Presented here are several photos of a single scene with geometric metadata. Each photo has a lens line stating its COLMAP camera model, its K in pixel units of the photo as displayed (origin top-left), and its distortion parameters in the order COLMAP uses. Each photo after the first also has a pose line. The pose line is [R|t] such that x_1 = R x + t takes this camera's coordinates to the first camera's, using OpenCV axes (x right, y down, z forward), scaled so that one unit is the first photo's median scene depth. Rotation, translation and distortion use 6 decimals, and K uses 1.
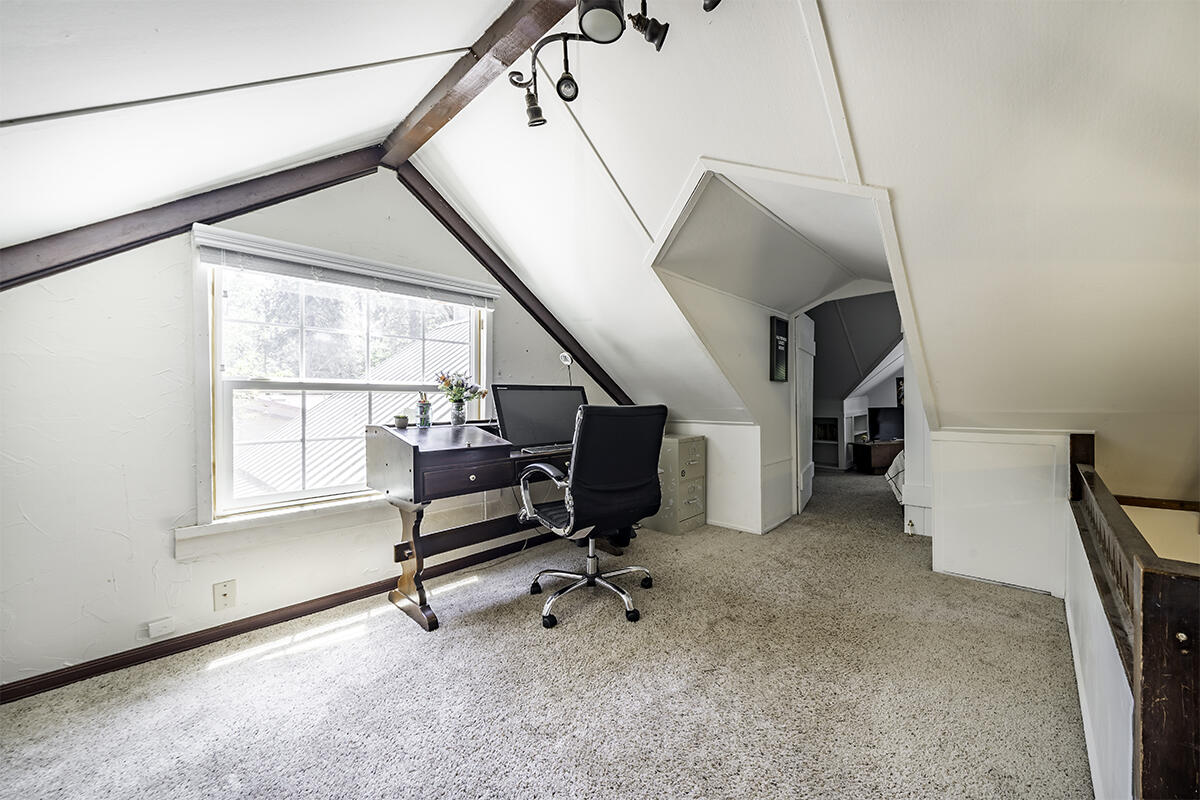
lens RADIAL K [[418.3, 0, 604.5], [0, 418.3, 402.5], [0, 0, 1]] dist [0.001523, -0.000044]
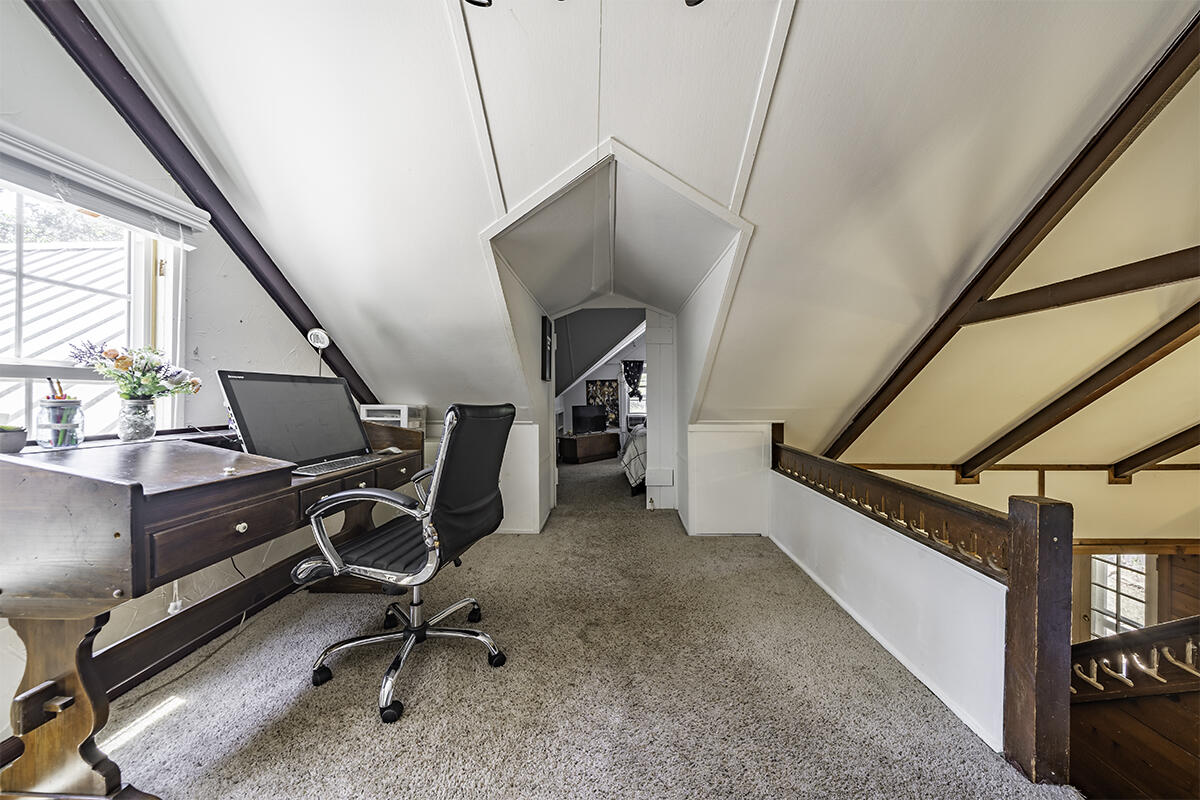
lens RADIAL K [[432.0, 0, 600.0], [0, 432.0, 400.0], [0, 0, 1]] dist [0.001123, -0.000045]
pose [[0.775560, 0.004167, 0.631260, -0.251854], [-0.003886, 0.999991, -0.001827, -0.000674], [-0.631262, -0.001036, 0.775569, 0.169192]]
